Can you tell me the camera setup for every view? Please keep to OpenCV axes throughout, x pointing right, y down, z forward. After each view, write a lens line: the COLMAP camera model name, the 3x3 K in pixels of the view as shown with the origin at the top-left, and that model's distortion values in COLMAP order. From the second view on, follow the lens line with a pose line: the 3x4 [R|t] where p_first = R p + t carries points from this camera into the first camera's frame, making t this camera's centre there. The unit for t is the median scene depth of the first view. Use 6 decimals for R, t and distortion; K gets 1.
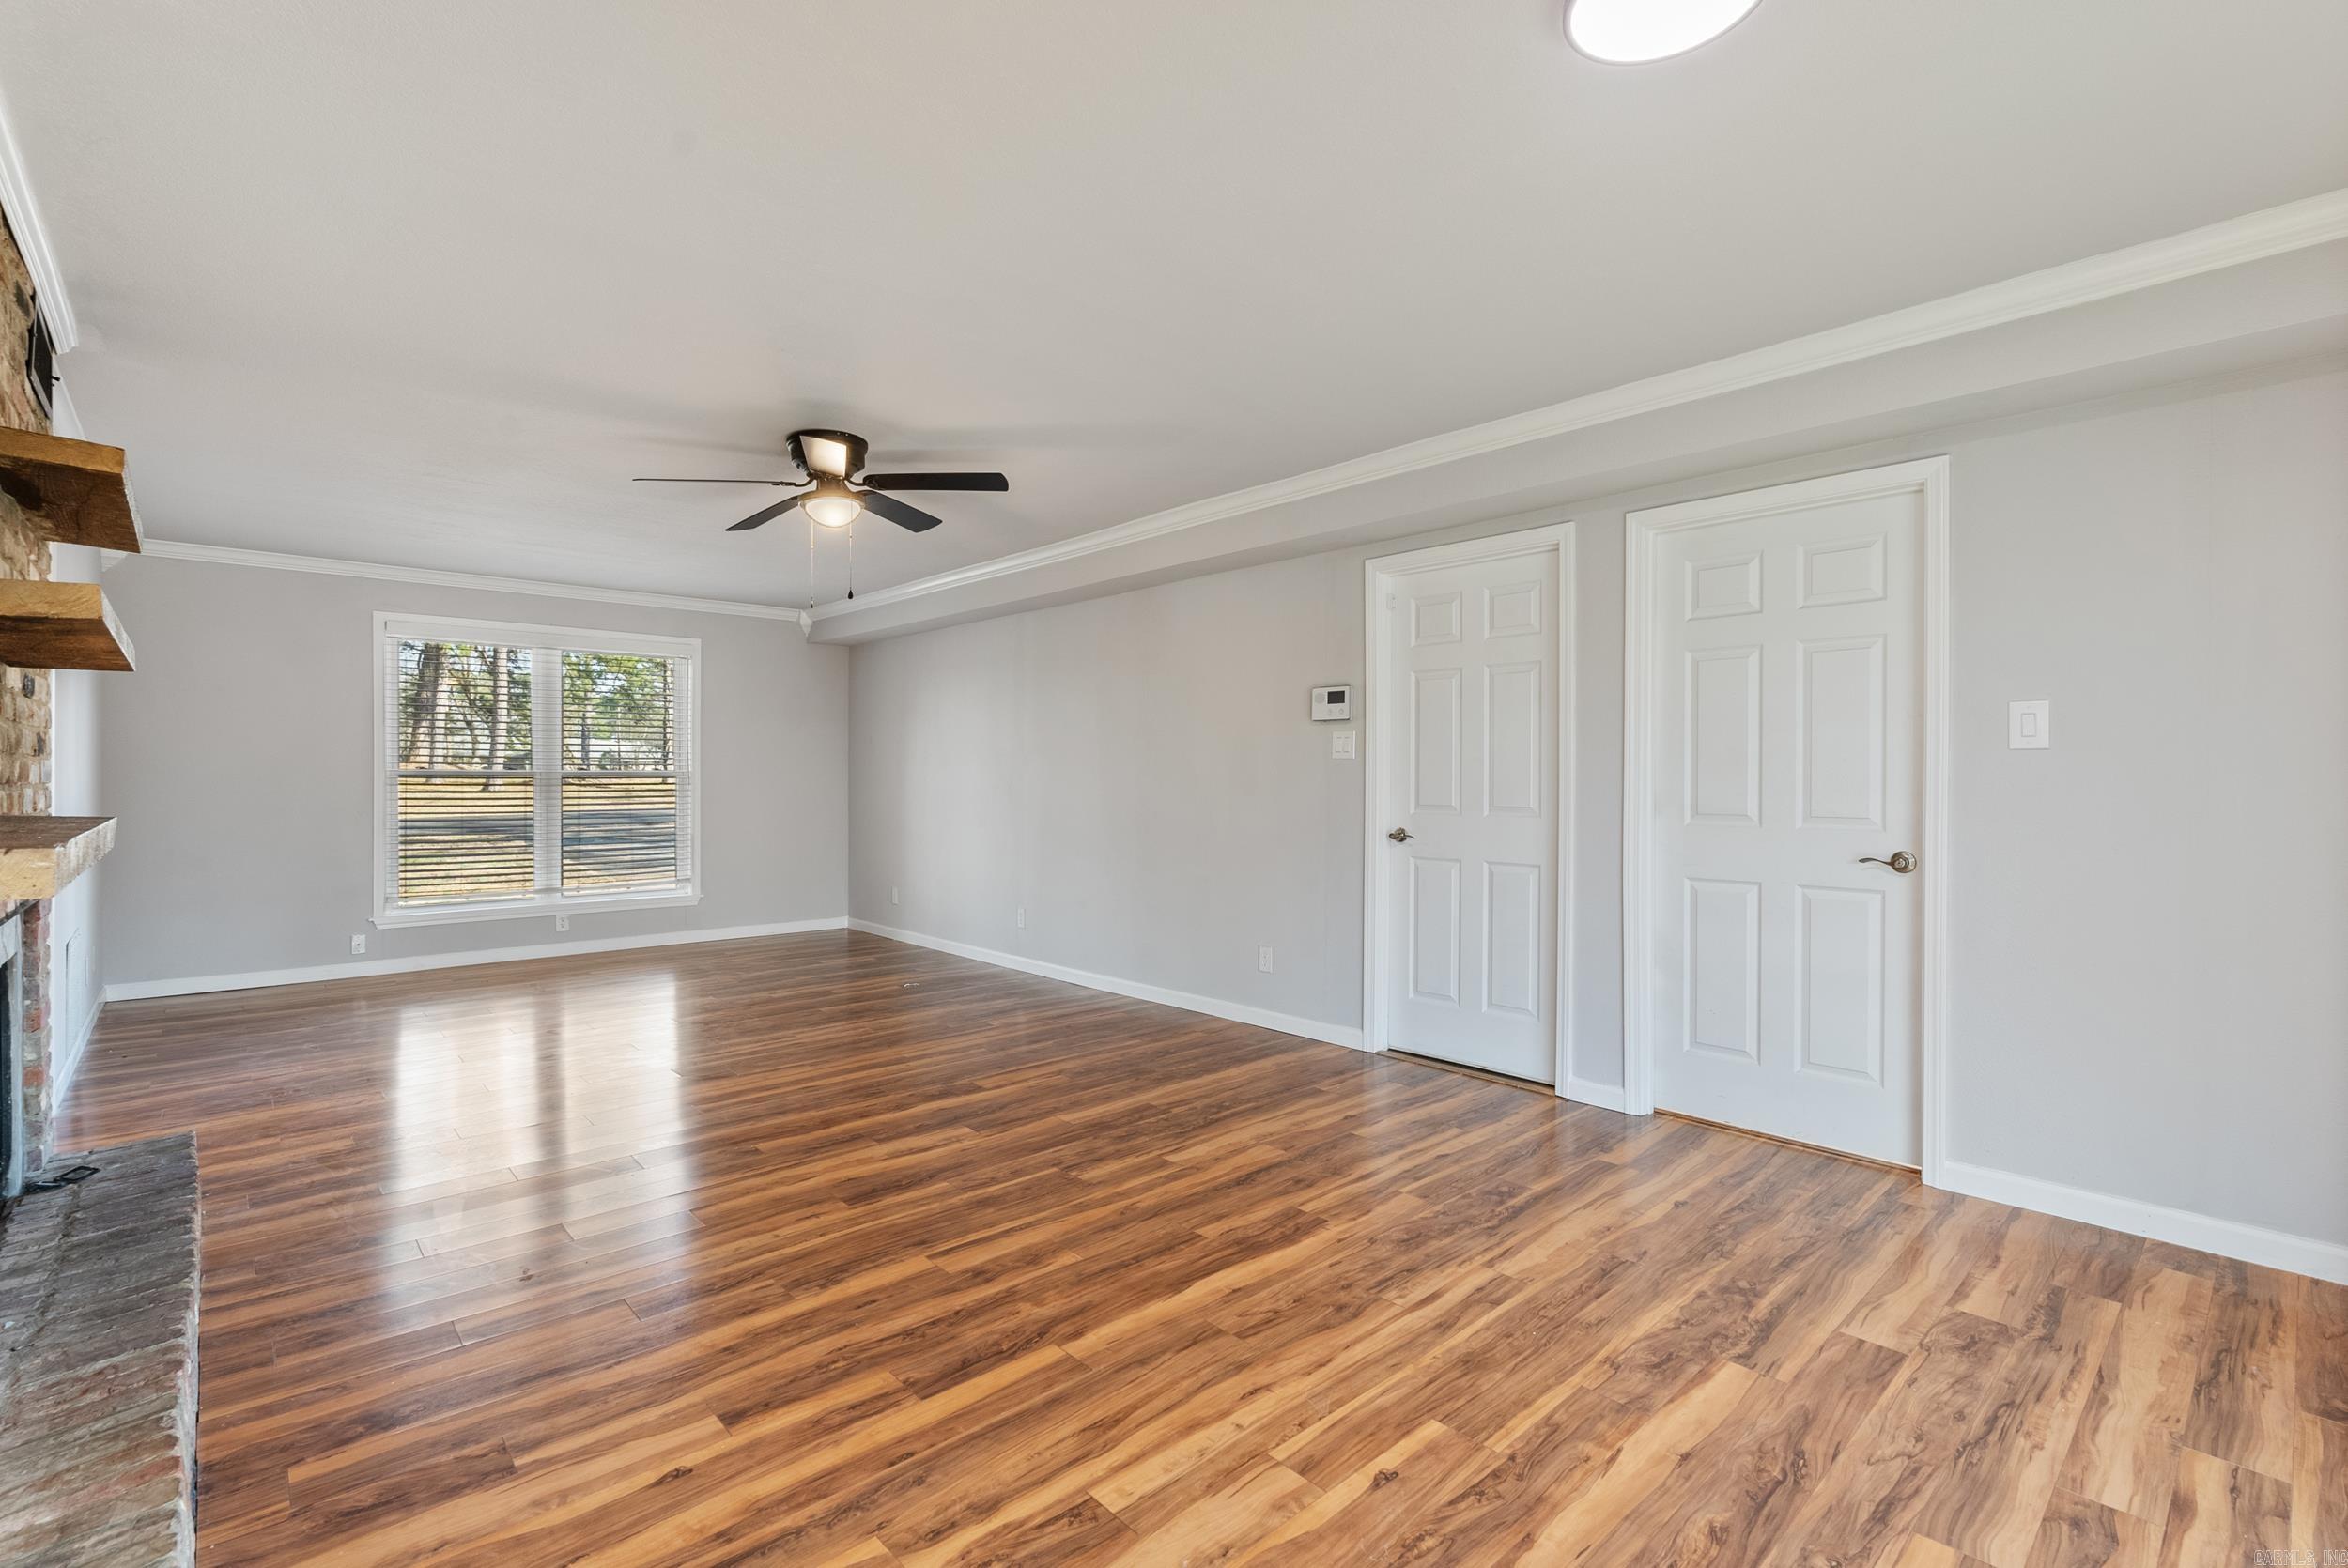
lens RADIAL K [[1035.3, 0, 1181.9], [0, 1035.3, 804.4], [0, 0, 1]] dist [-0.006312, 0.001094]
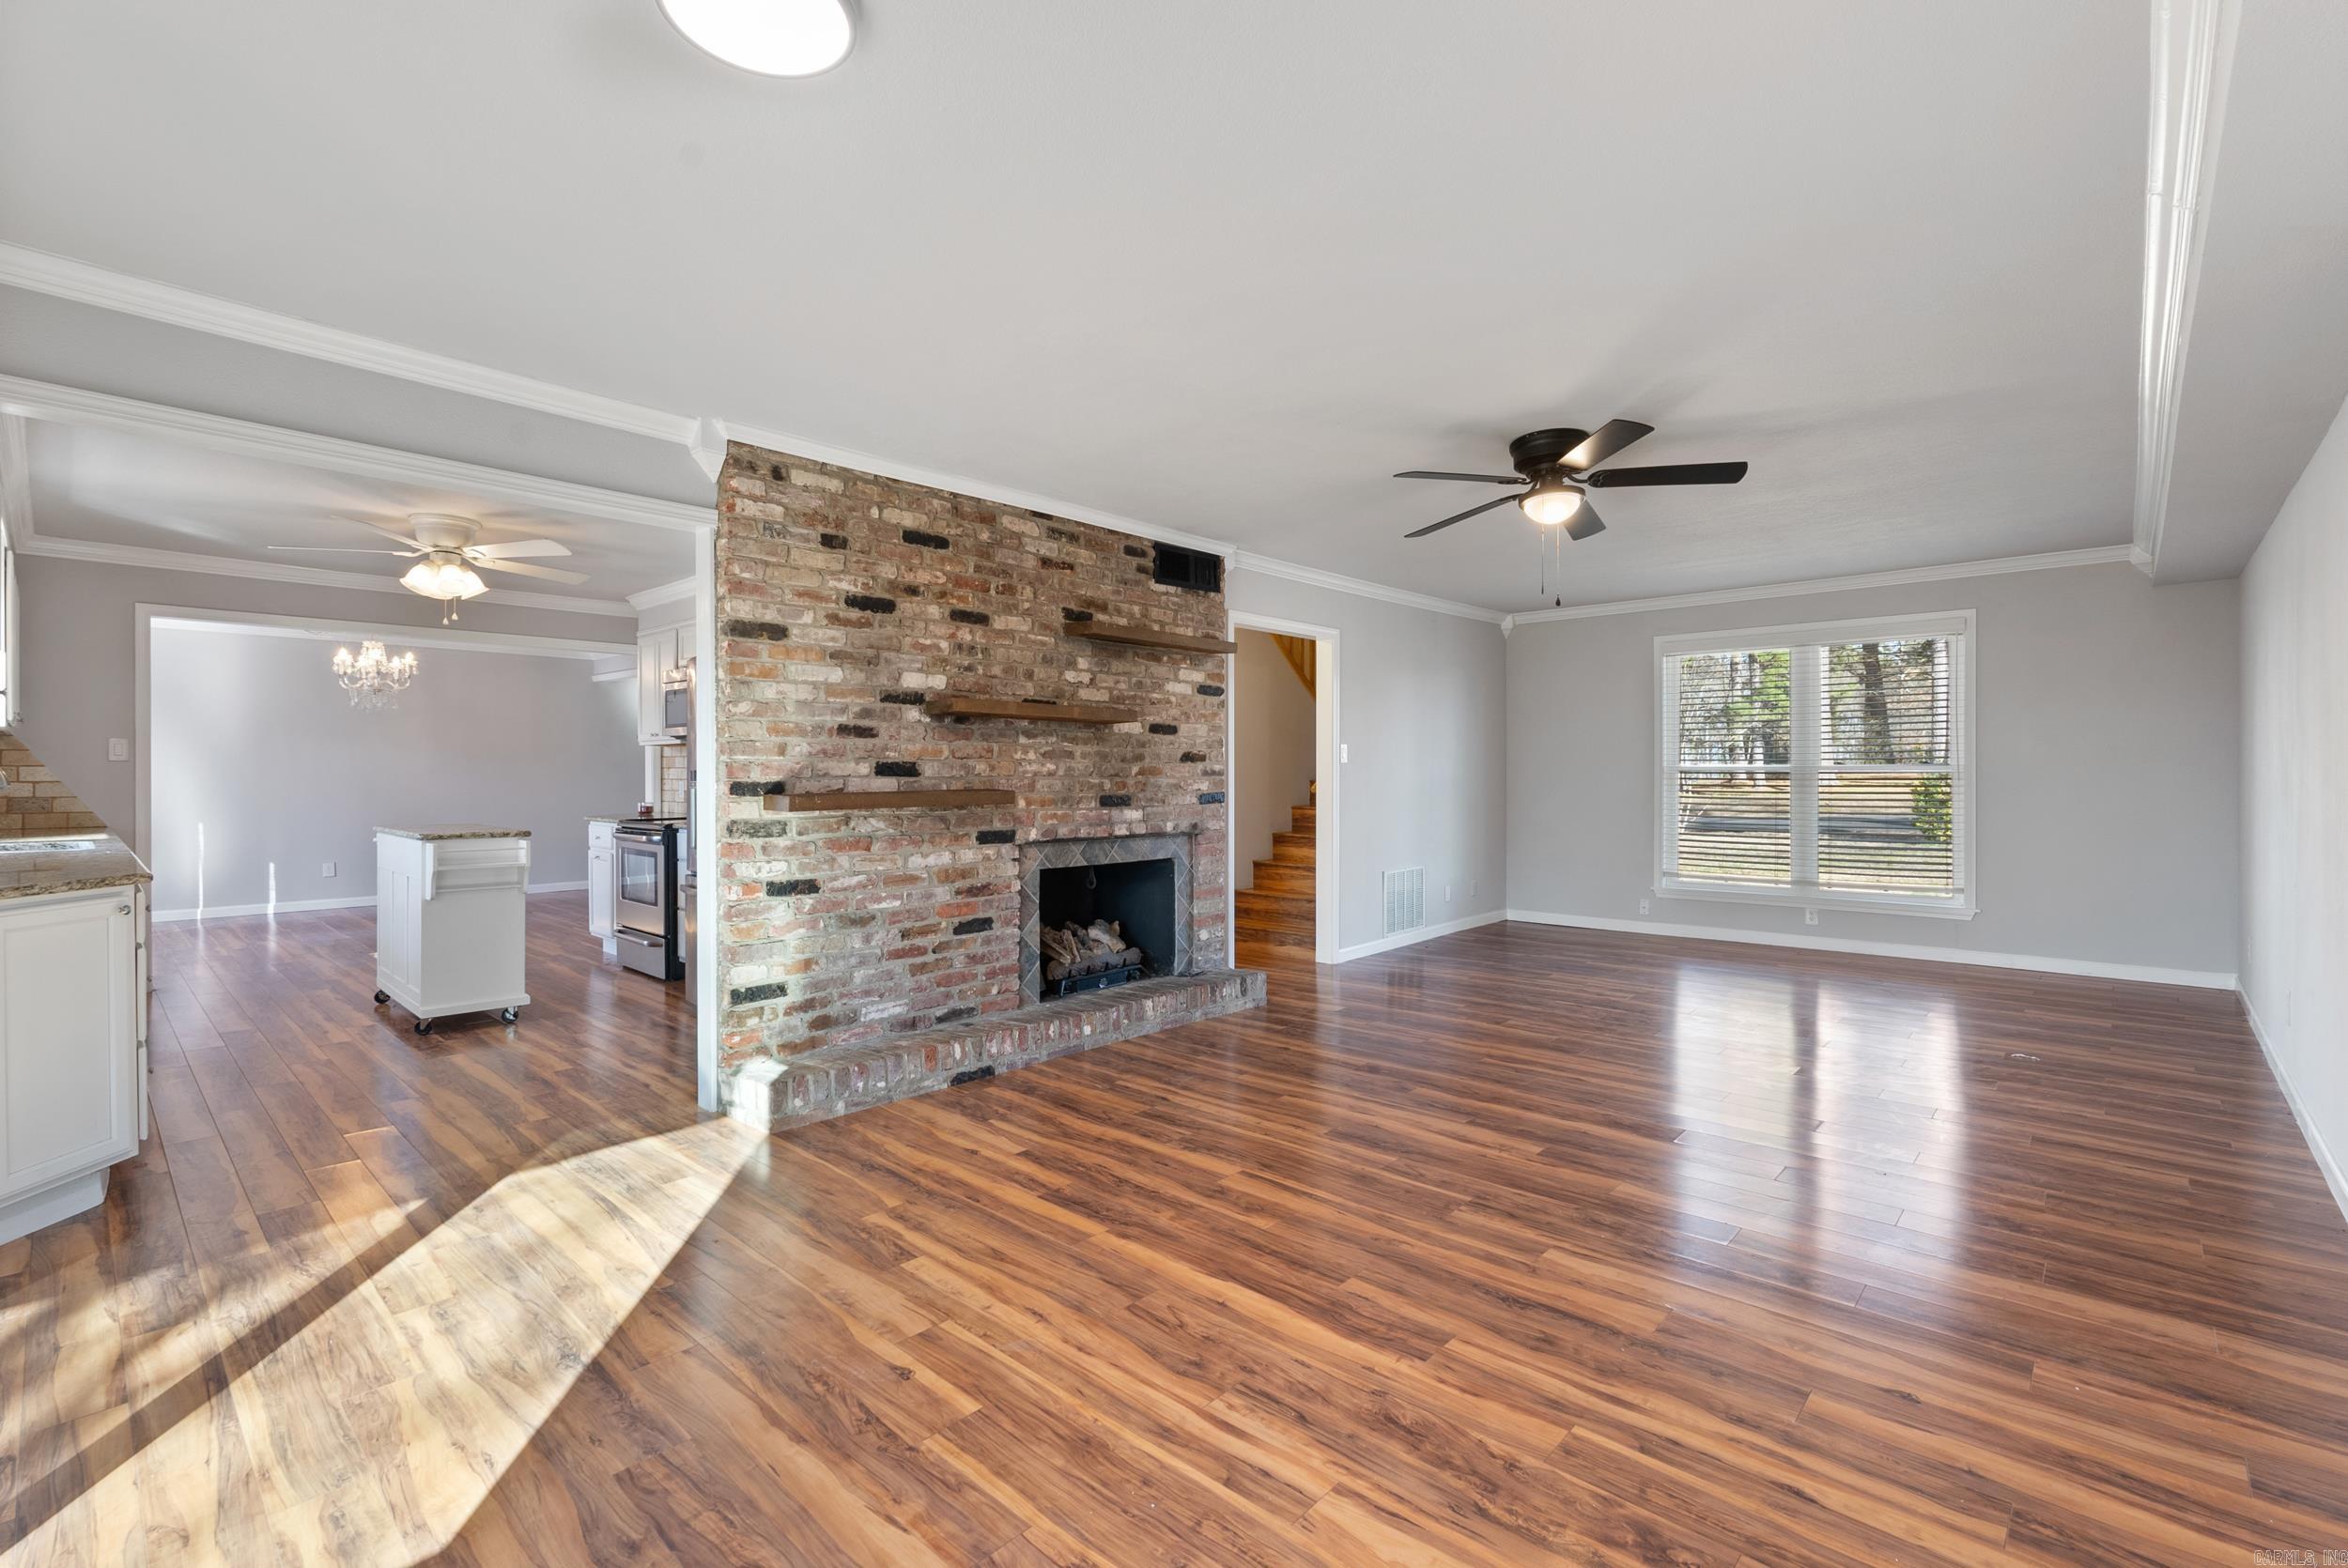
lens RADIAL K [[1035.3, 0, 1186.5], [0, 1035.3, 775.6], [0, 0, 1]] dist [-0.006312, 0.001094]
pose [[0.089387, -0.002316, -0.995994, 0.739540], [-0.019314, 0.999805, -0.004058, -0.012527], [0.995810, 0.019599, 0.089325, 0.639365]]
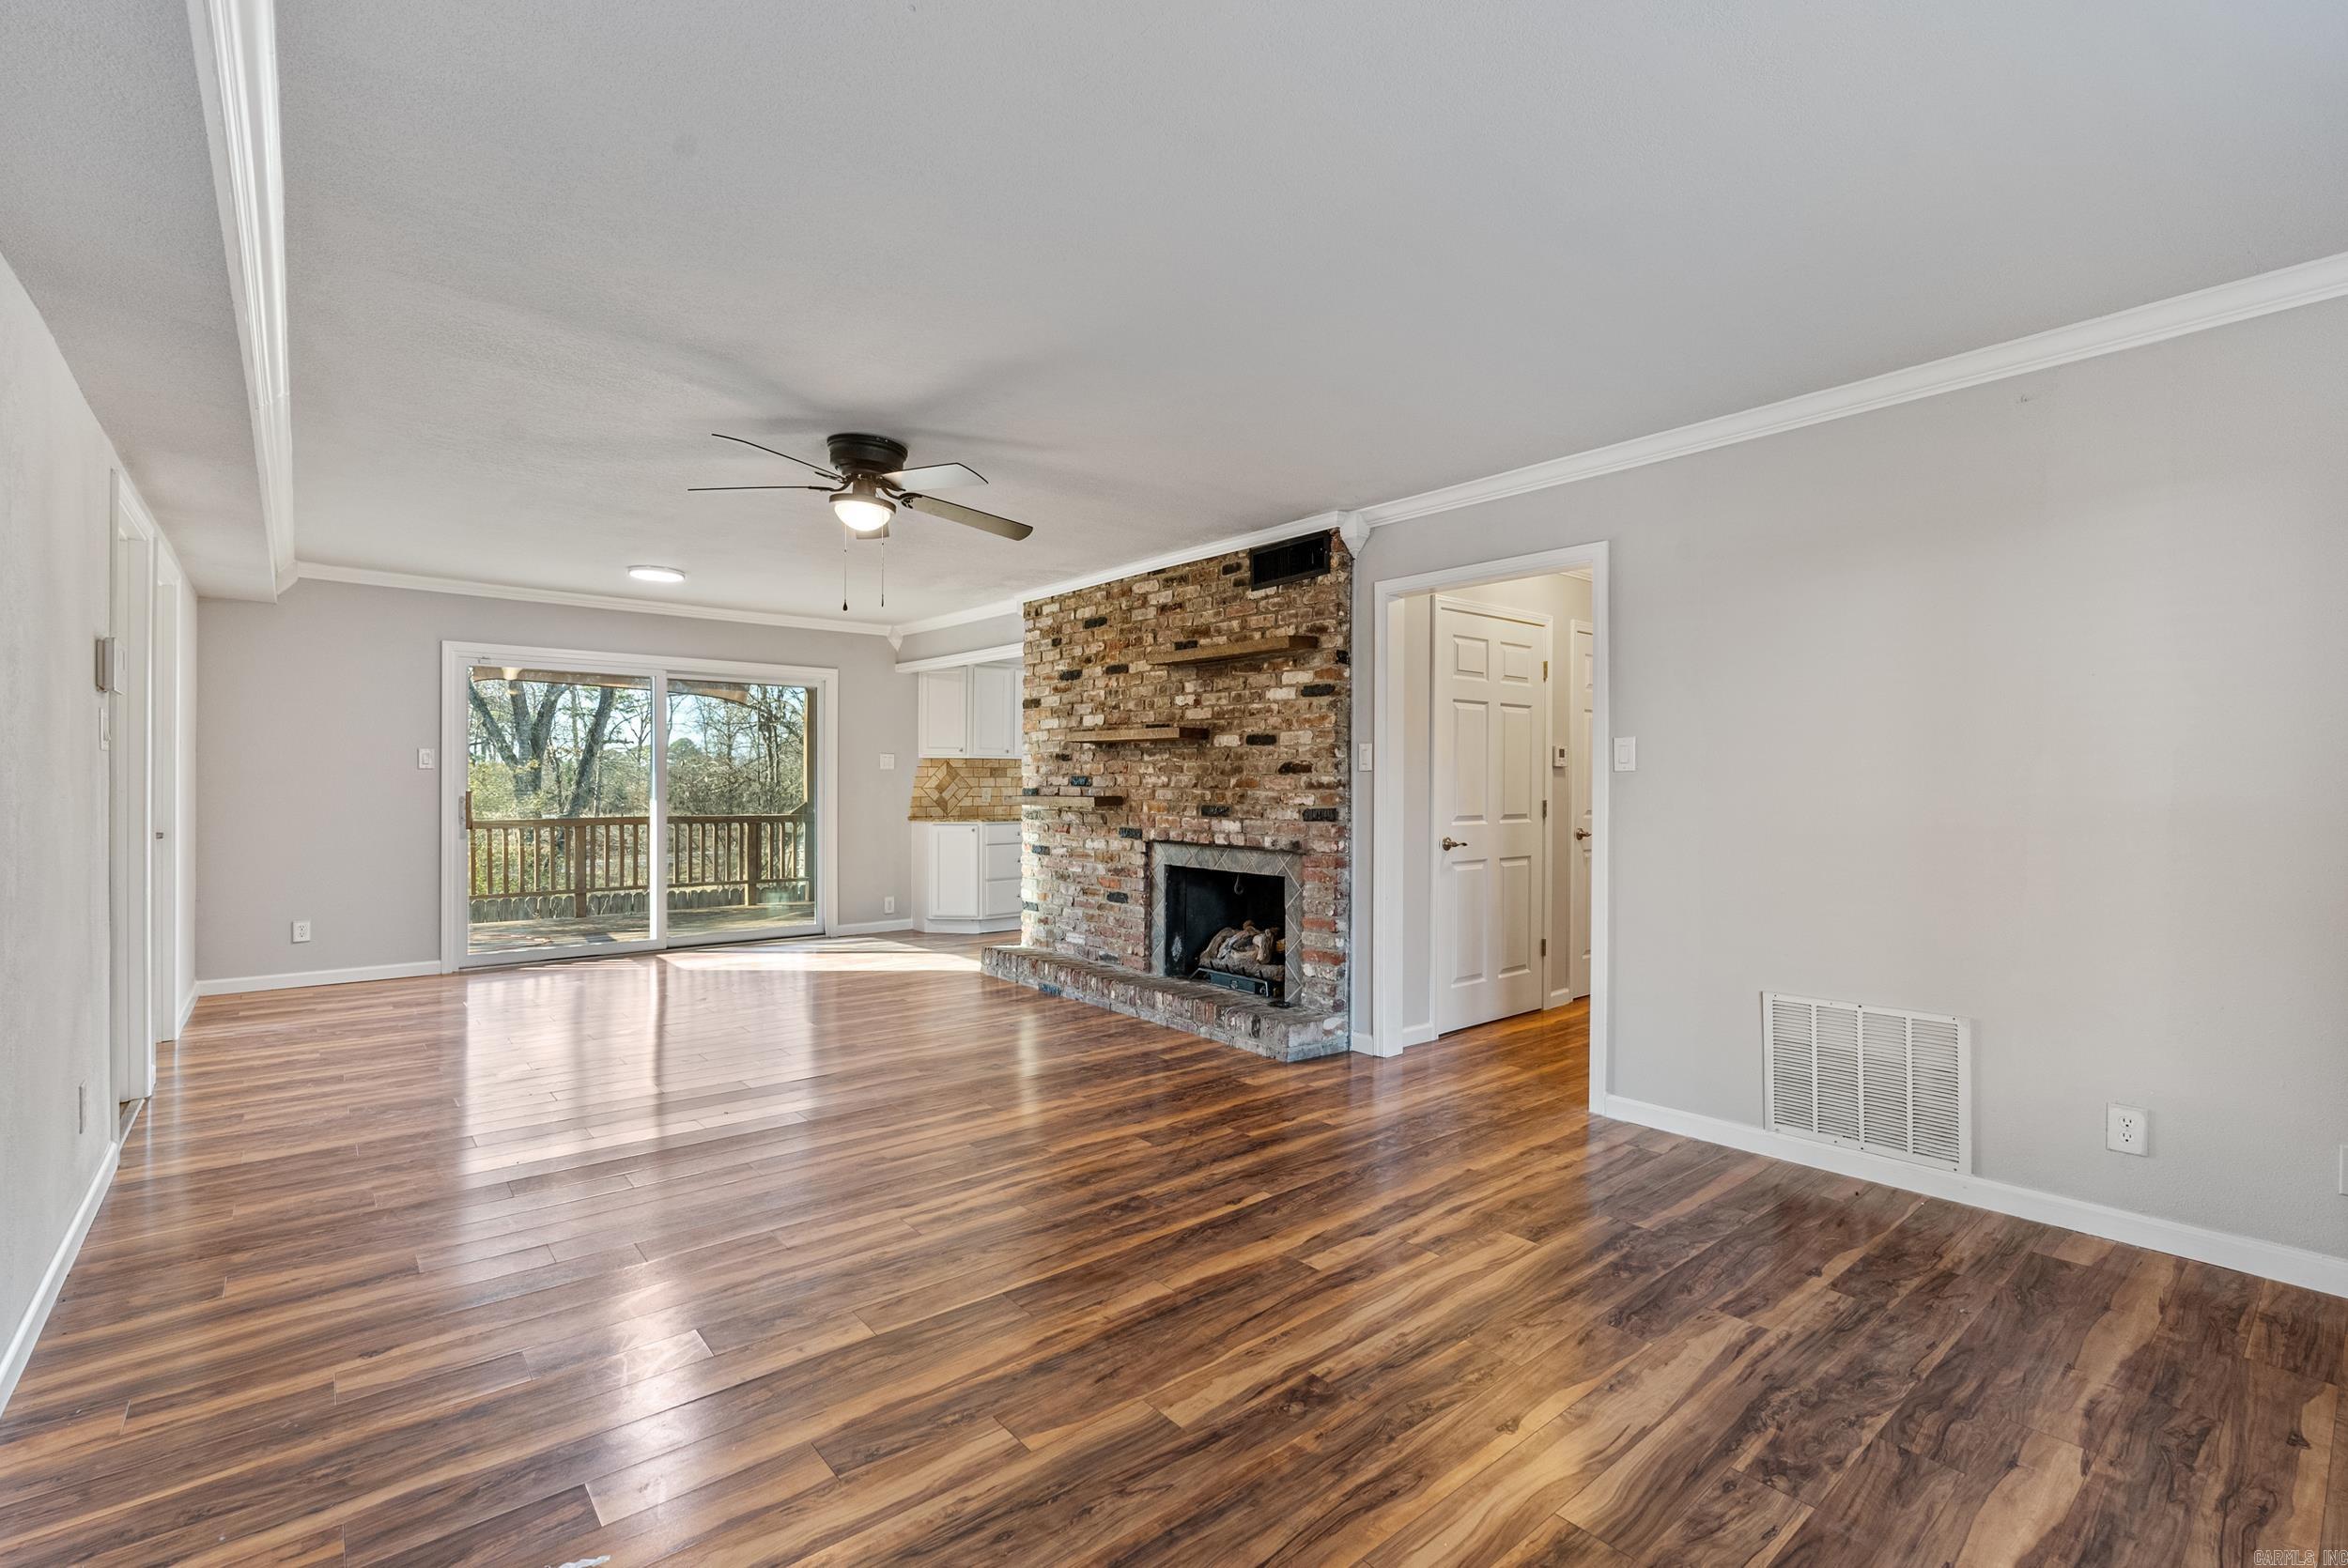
lens RADIAL K [[1035.3, 0, 1173.7], [0, 1035.3, 806.0], [0, 0, 1]] dist [-0.006312, 0.001094]
pose [[-0.999263, -0.006546, 0.037825, -0.764878], [-0.004732, 0.998844, 0.047839, -0.064451], [-0.038094, 0.047625, -0.998139, 2.271225]]
